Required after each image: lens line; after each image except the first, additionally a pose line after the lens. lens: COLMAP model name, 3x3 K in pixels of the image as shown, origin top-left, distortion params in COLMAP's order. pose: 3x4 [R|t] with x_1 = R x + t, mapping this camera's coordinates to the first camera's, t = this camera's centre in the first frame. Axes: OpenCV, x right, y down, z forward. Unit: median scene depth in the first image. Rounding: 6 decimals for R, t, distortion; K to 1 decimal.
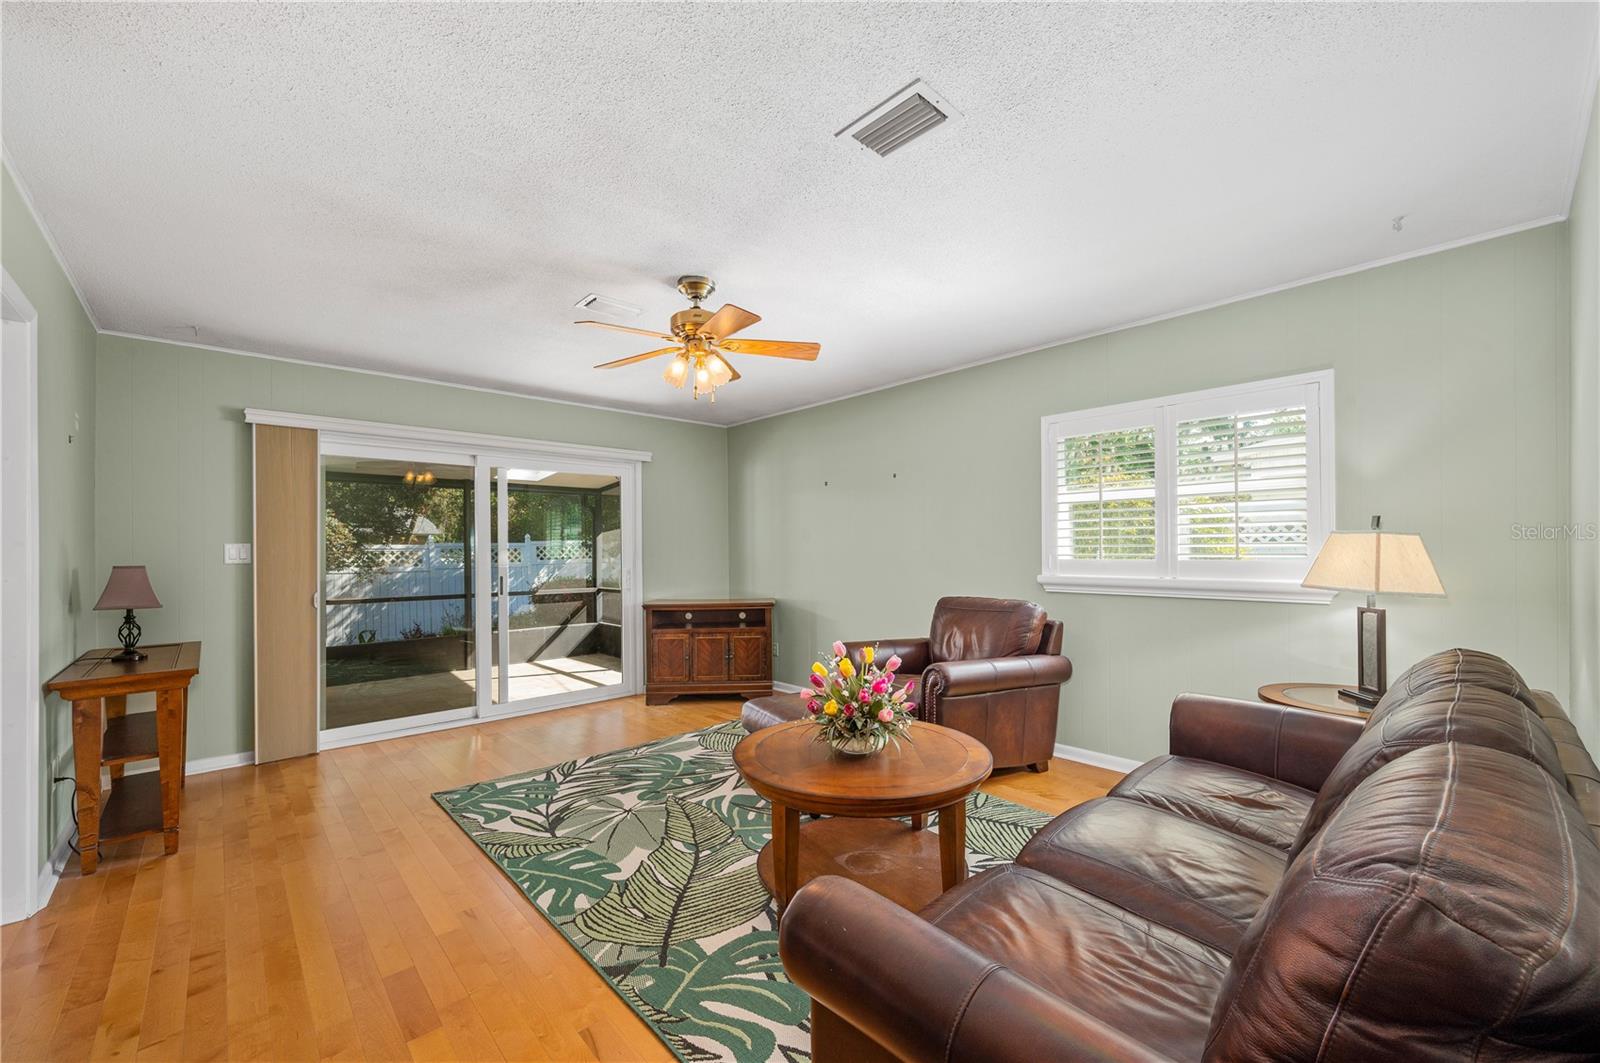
lens RADIAL K [[631.4, 0, 800.7], [0, 631.4, 533.3], [0, 0, 1]] dist [-0.001307, 0.000080]
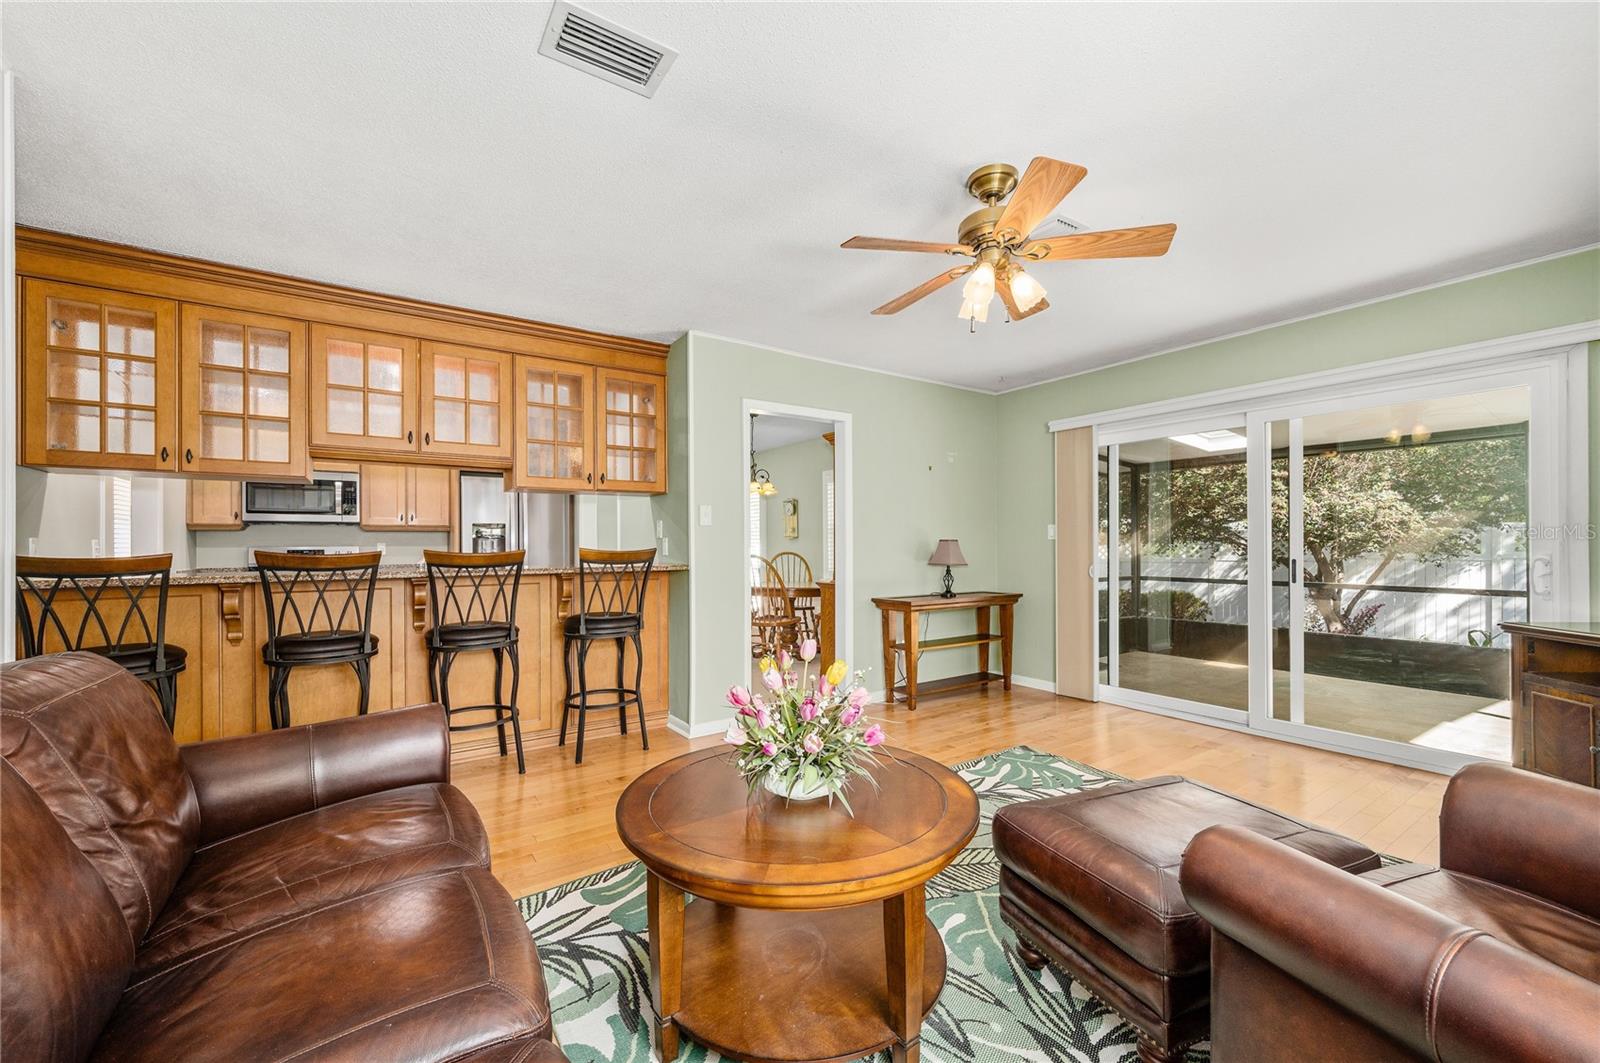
lens RADIAL K [[631.4, 0, 800.7], [0, 631.4, 533.3], [0, 0, 1]] dist [-0.001307, 0.000080]
pose [[-0.113874, -0.004988, -0.993483, 0.575160], [0.029798, 0.999520, -0.008434, 0.036565], [0.993048, -0.030564, -0.113671, 0.760336]]
